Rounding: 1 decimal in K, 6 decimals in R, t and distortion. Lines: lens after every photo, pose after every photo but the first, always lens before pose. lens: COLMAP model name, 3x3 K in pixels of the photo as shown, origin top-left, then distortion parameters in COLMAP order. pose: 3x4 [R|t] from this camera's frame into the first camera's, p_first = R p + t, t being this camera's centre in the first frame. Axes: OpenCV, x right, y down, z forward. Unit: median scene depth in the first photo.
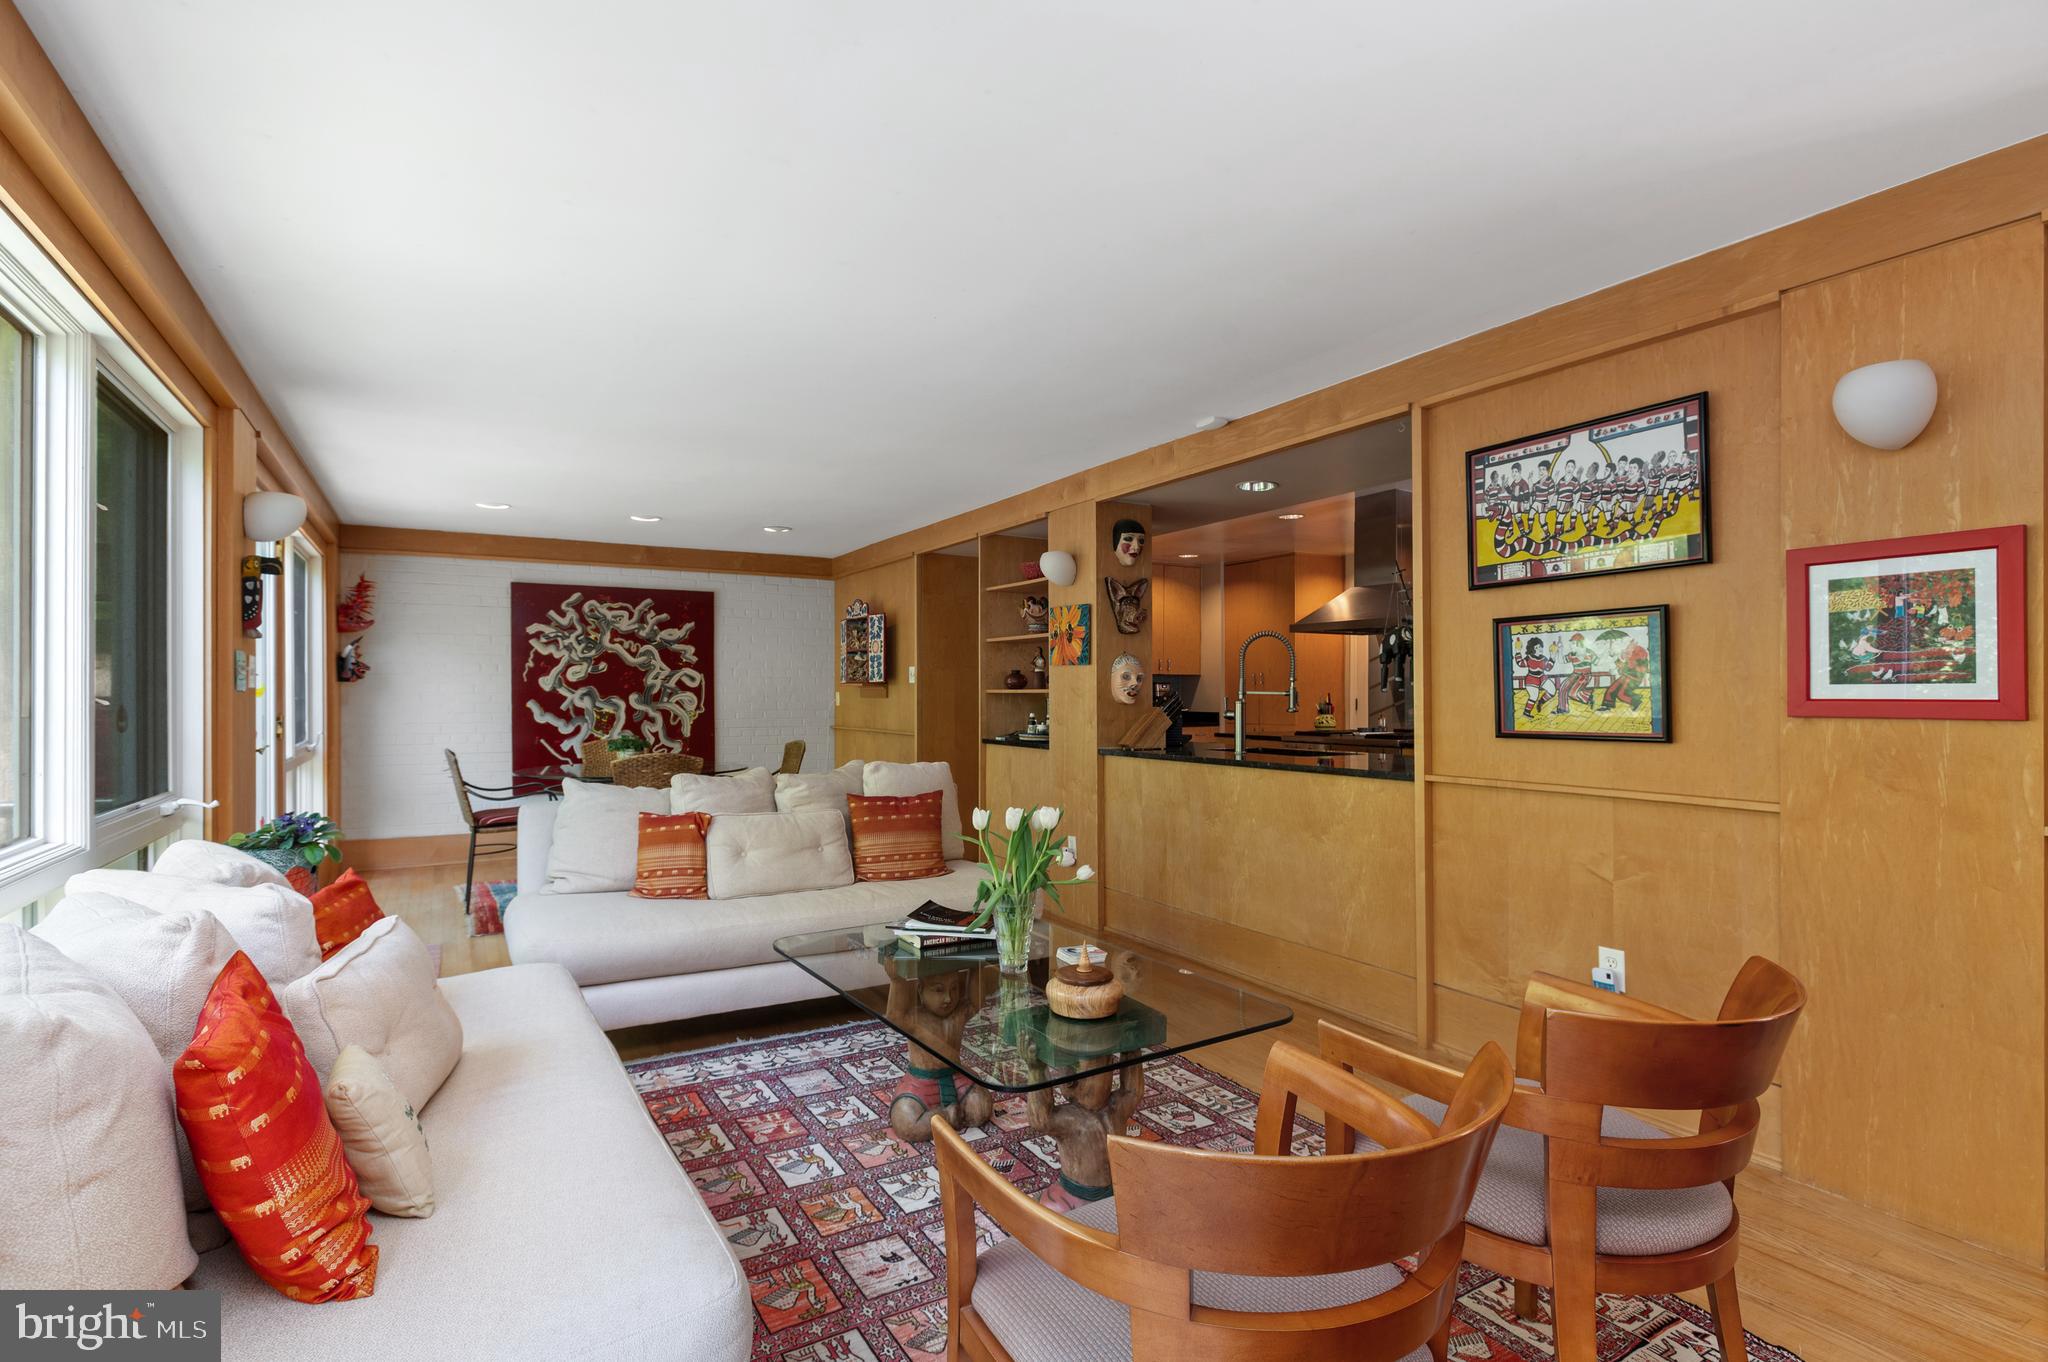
lens RADIAL K [[989.3, 0, 1017.7], [0, 989.3, 685.9], [0, 0, 1]] dist [0.010731, 0.001151]
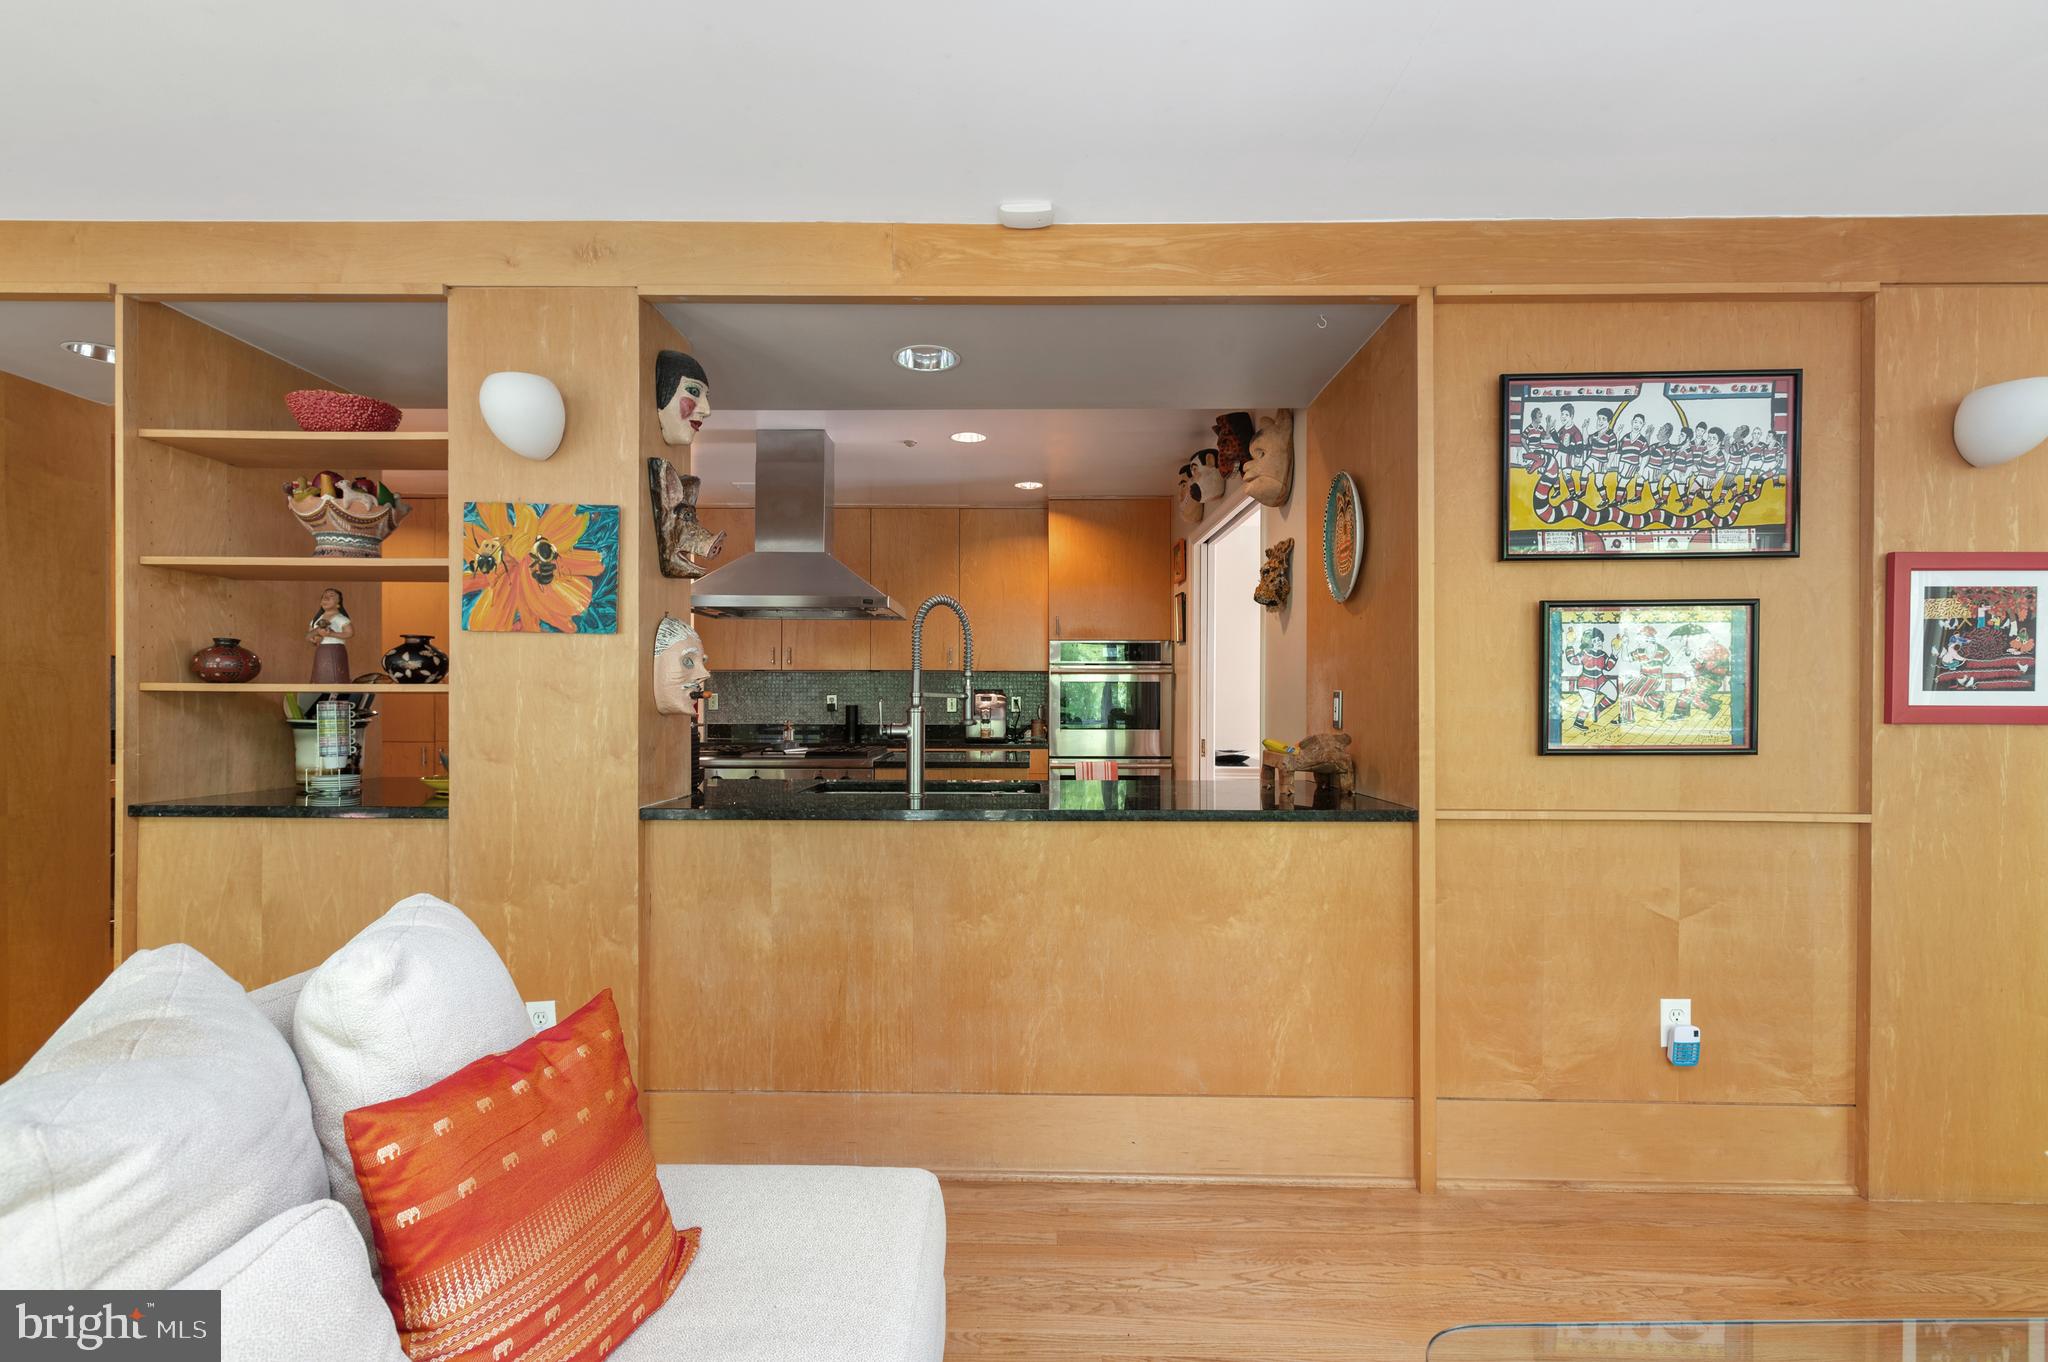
lens RADIAL K [[989.3, 0, 1022.2], [0, 989.3, 690.2], [0, 0, 1]] dist [0.010731, 0.001151]
pose [[0.512615, 0.004347, 0.858608, -0.418154], [-0.011052, 0.999938, 0.001536, 0.005089], [-0.858548, -0.010276, 0.512631, 1.036215]]
